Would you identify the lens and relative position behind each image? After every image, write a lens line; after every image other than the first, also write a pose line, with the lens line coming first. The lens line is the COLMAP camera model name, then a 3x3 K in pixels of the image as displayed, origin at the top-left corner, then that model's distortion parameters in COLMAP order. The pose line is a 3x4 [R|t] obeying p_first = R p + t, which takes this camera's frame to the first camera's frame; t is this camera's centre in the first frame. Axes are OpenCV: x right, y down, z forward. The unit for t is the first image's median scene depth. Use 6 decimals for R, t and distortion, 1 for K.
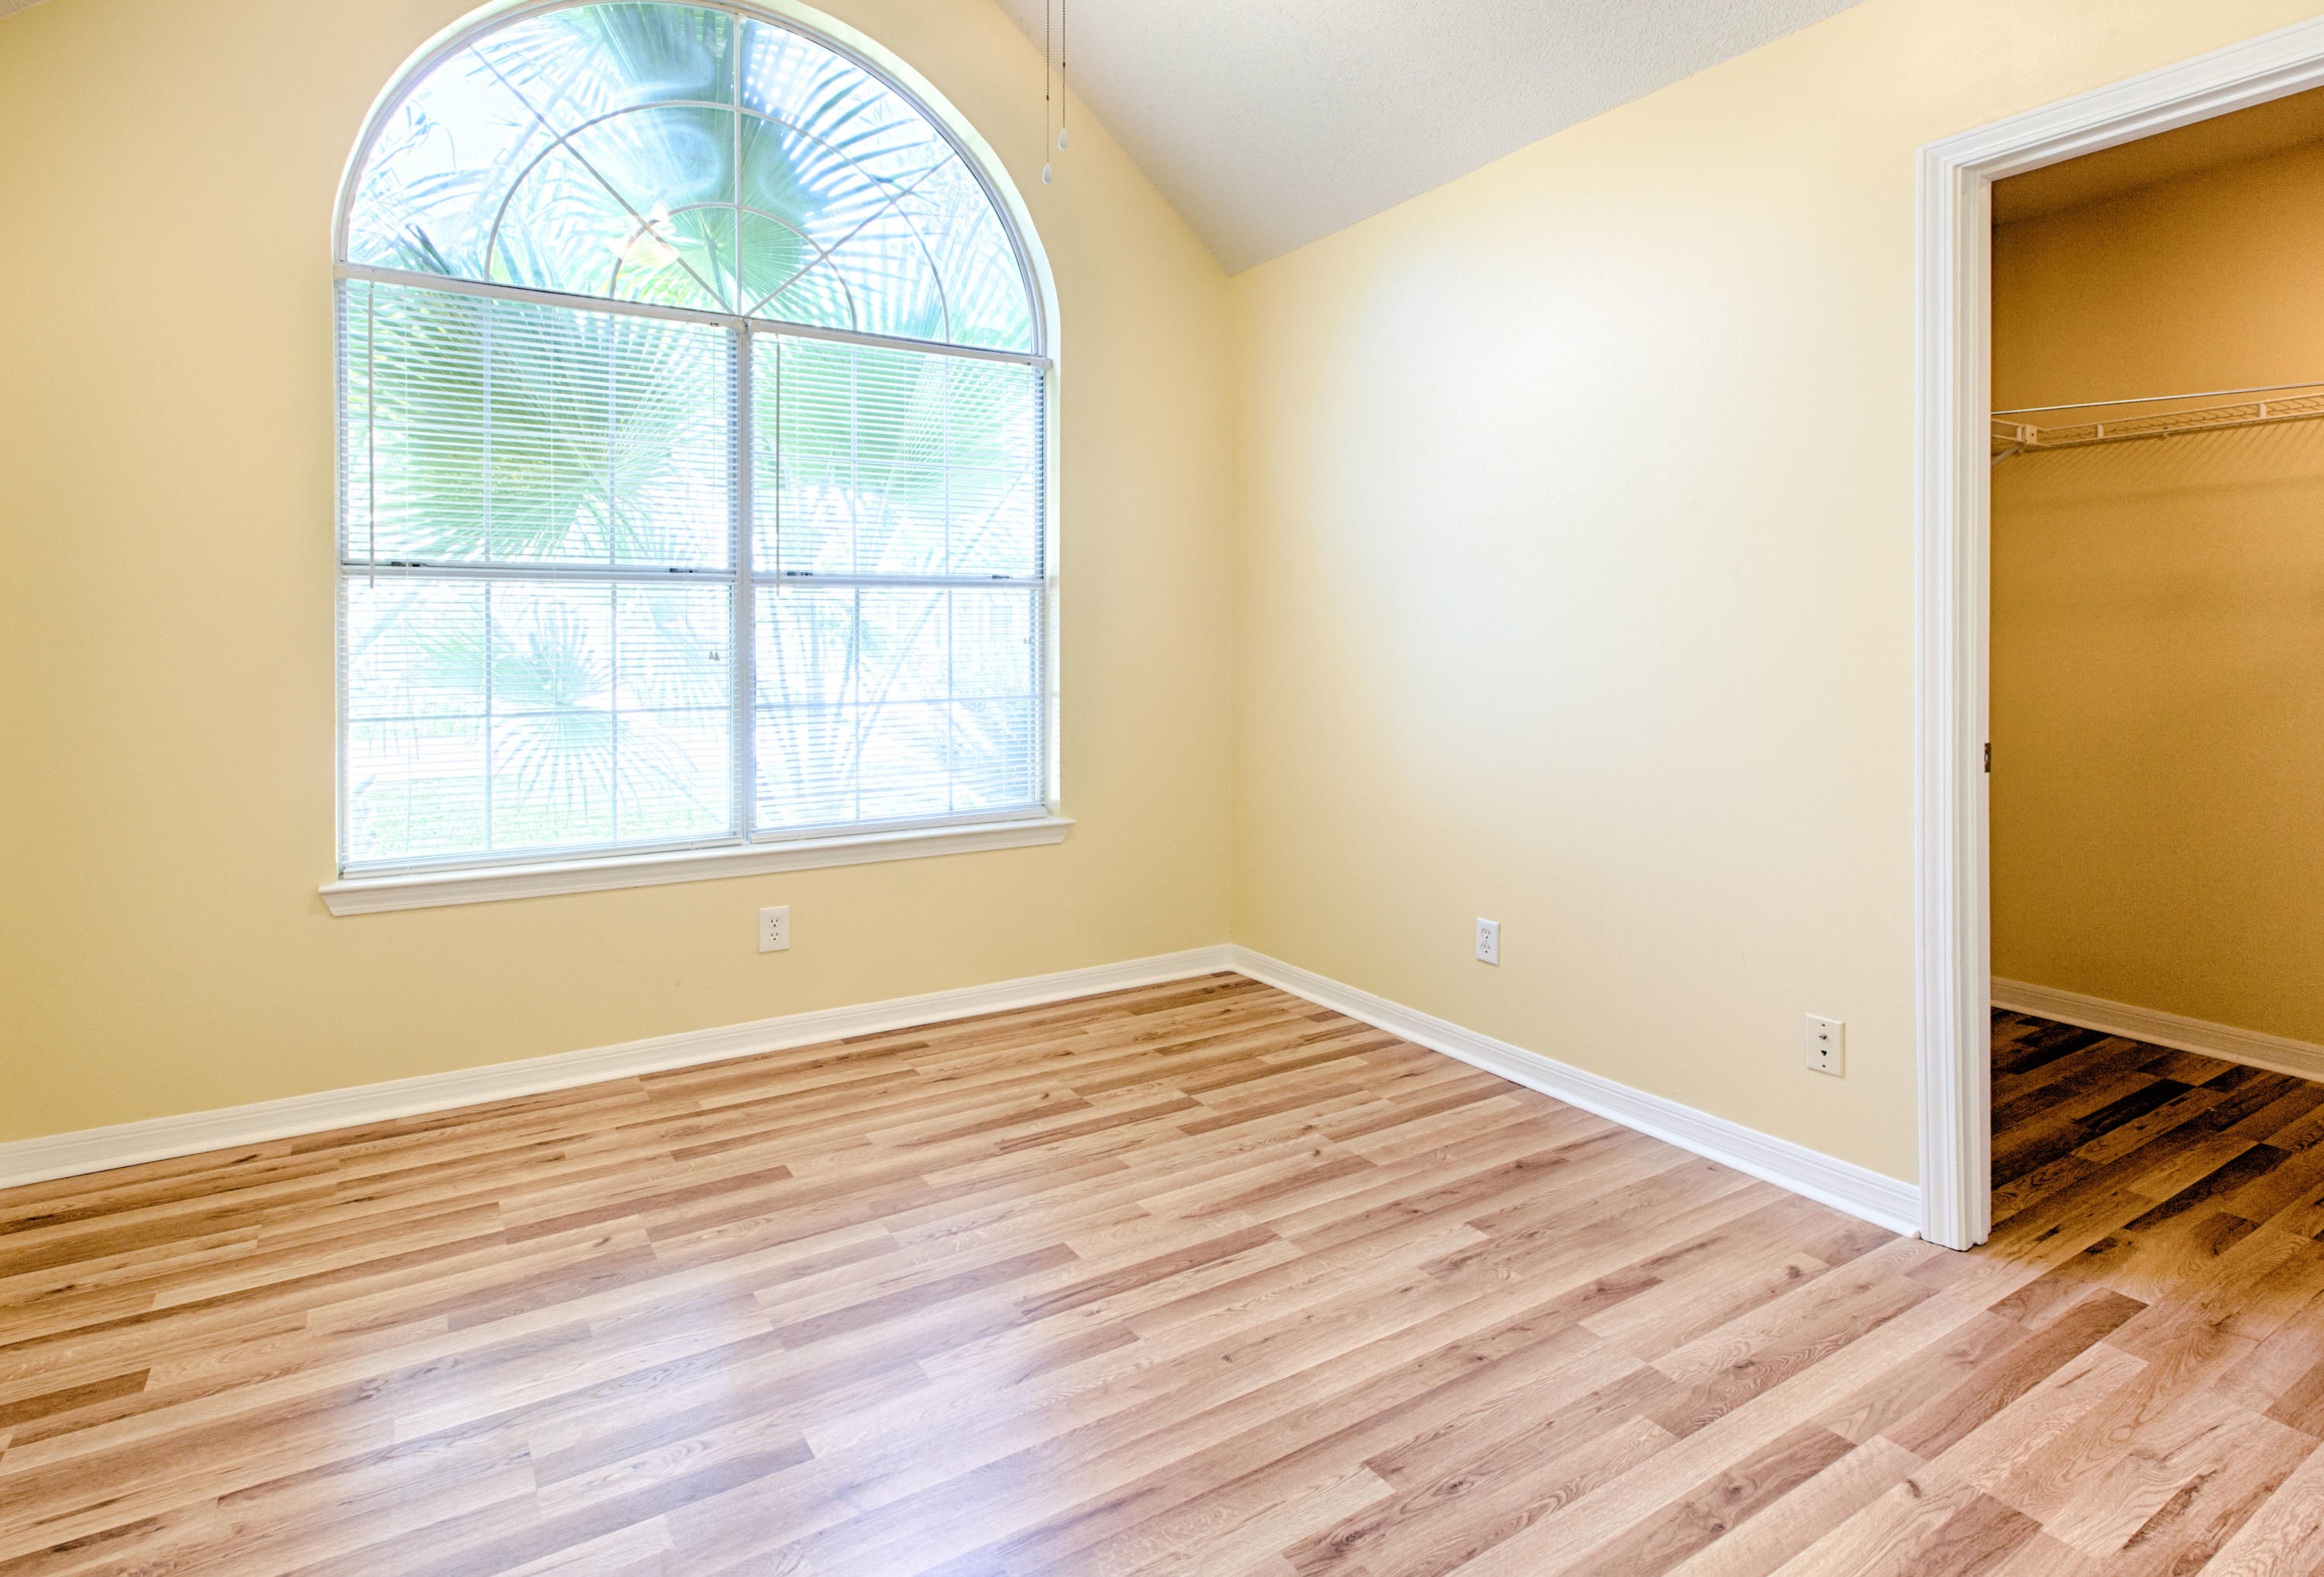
lens RADIAL K [[861.5, 0, 1164.9], [0, 861.5, 649.0], [0, 0, 1]] dist [0.000279, 0.000113]
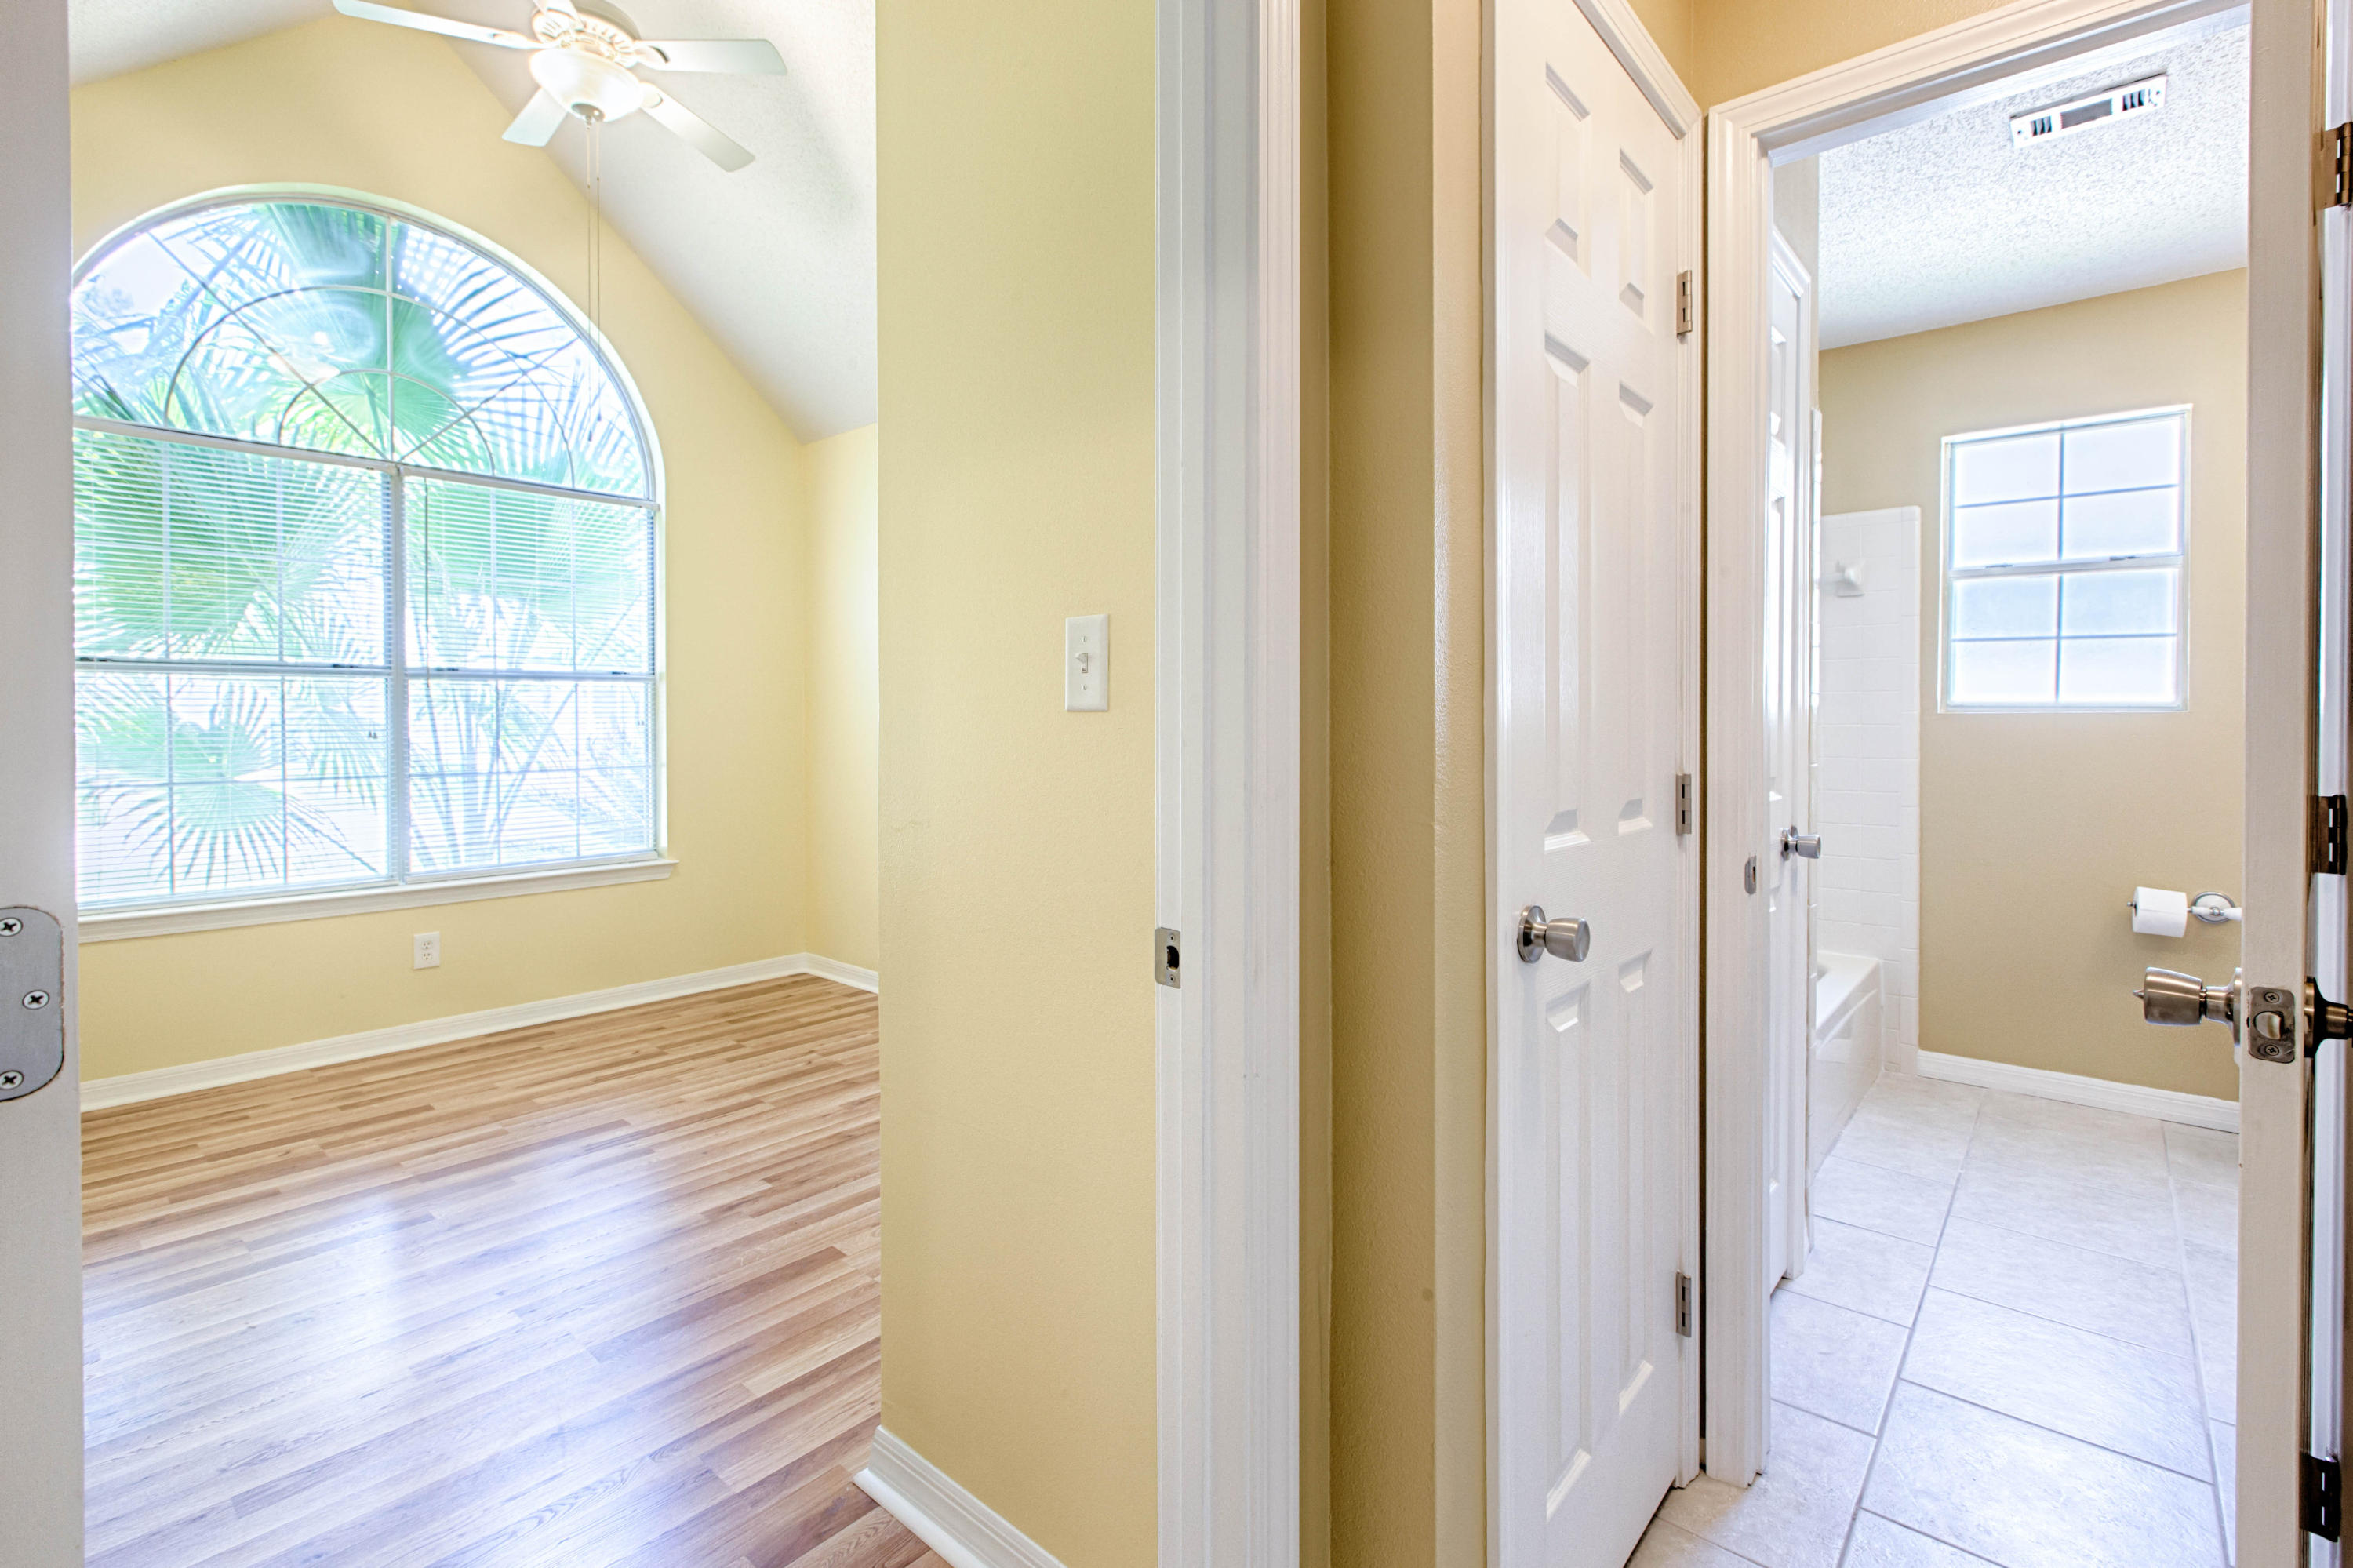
lens RADIAL K [[1056.3, 0, 1177.7], [0, 1056.3, 739.4], [0, 0, 1]] dist [0.001449, -0.006050]
pose [[0.987125, 0.004523, 0.159886, 0.391302], [-0.007442, 0.999816, 0.017668, -0.019307], [-0.159777, -0.018630, 0.986977, -0.707274]]
